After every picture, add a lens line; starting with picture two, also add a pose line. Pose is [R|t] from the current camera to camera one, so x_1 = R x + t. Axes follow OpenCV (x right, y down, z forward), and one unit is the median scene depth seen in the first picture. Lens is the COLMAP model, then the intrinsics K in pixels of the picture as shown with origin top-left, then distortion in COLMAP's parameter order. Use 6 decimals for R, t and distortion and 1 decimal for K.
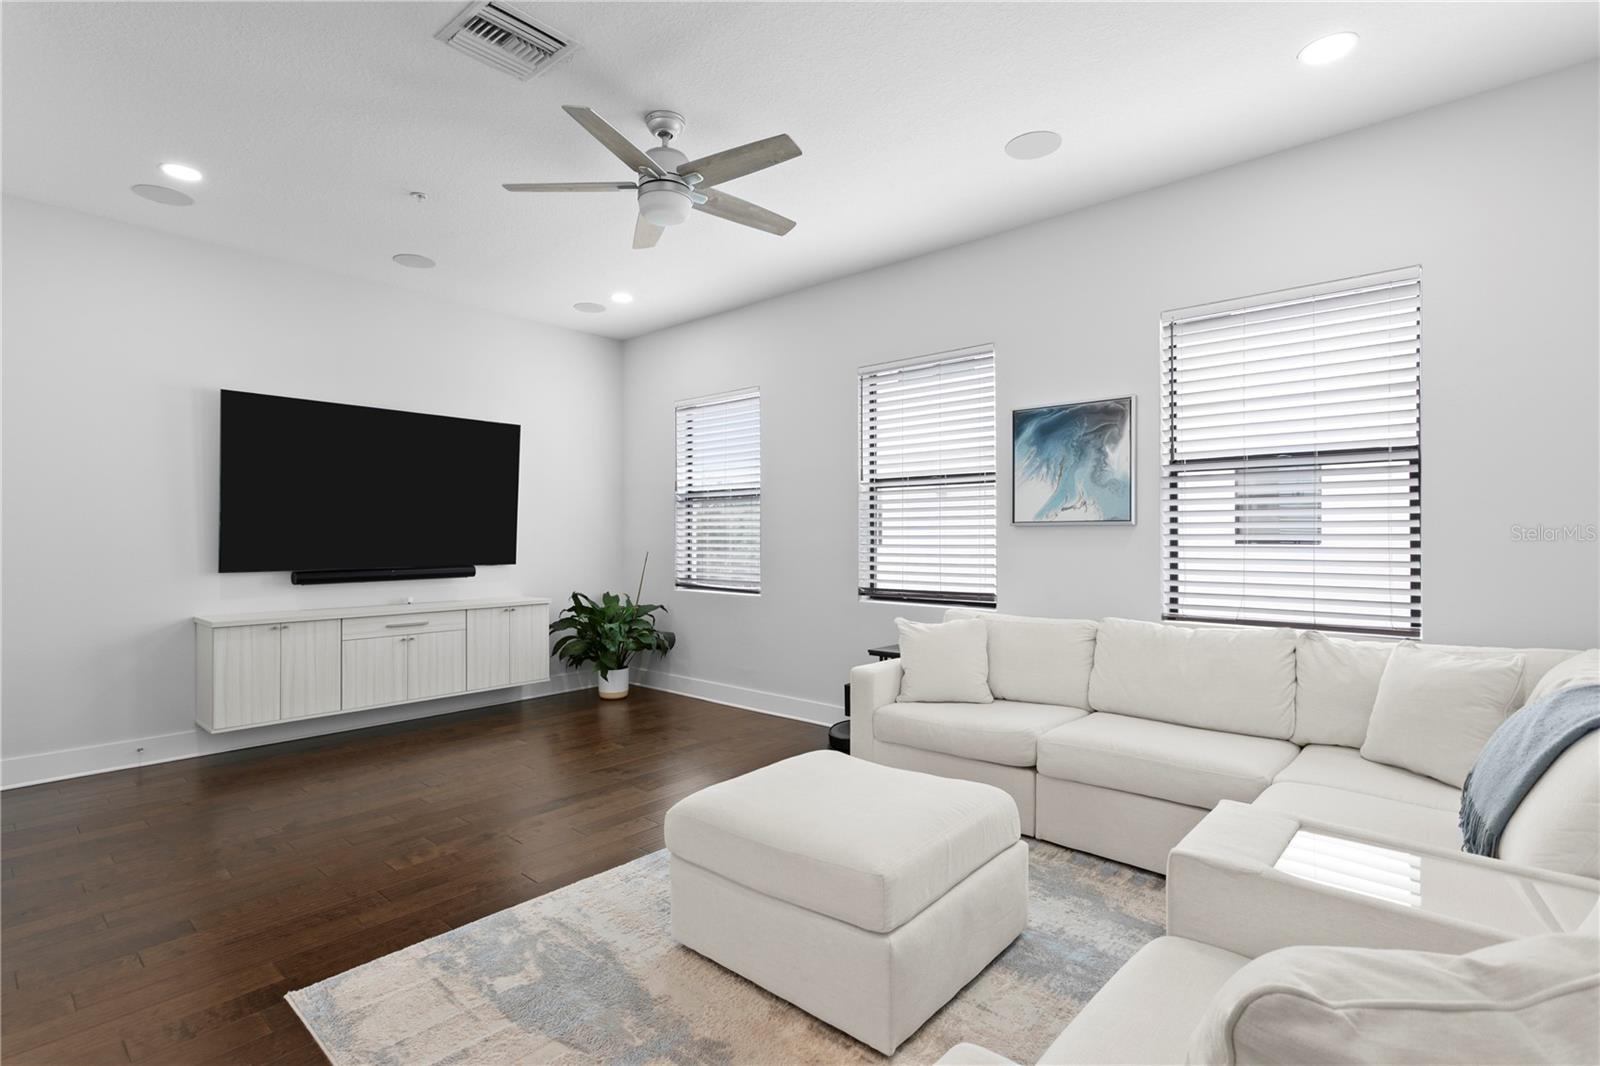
lens RADIAL K [[762.7, 0, 775.1], [0, 762.7, 535.7], [0, 0, 1]] dist [-0.000364, 0.000732]
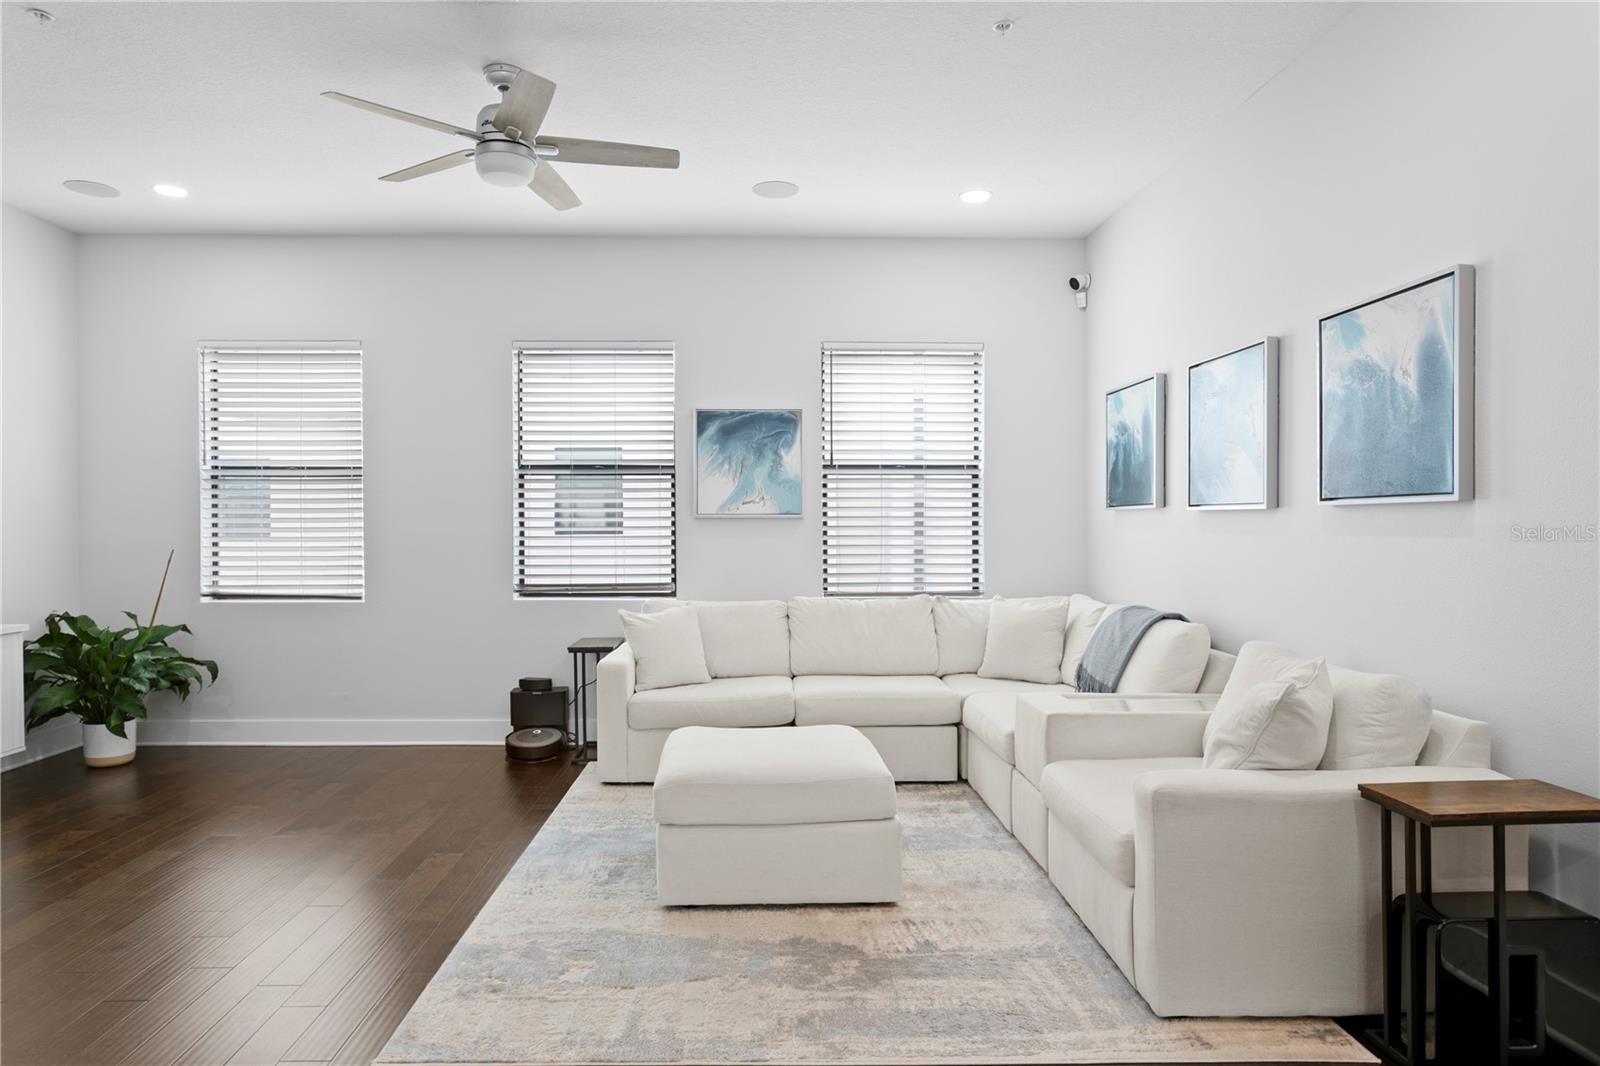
lens RADIAL K [[957.6, 0, 788.9], [0, 957.6, 529.6], [0, 0, 1]] dist [-0.014102, 0.006160]
pose [[0.715976, -0.002053, 0.698122, -0.563056], [-0.000390, 0.999994, 0.003340, -0.000839], [-0.698125, -0.002664, 0.715971, -0.047712]]
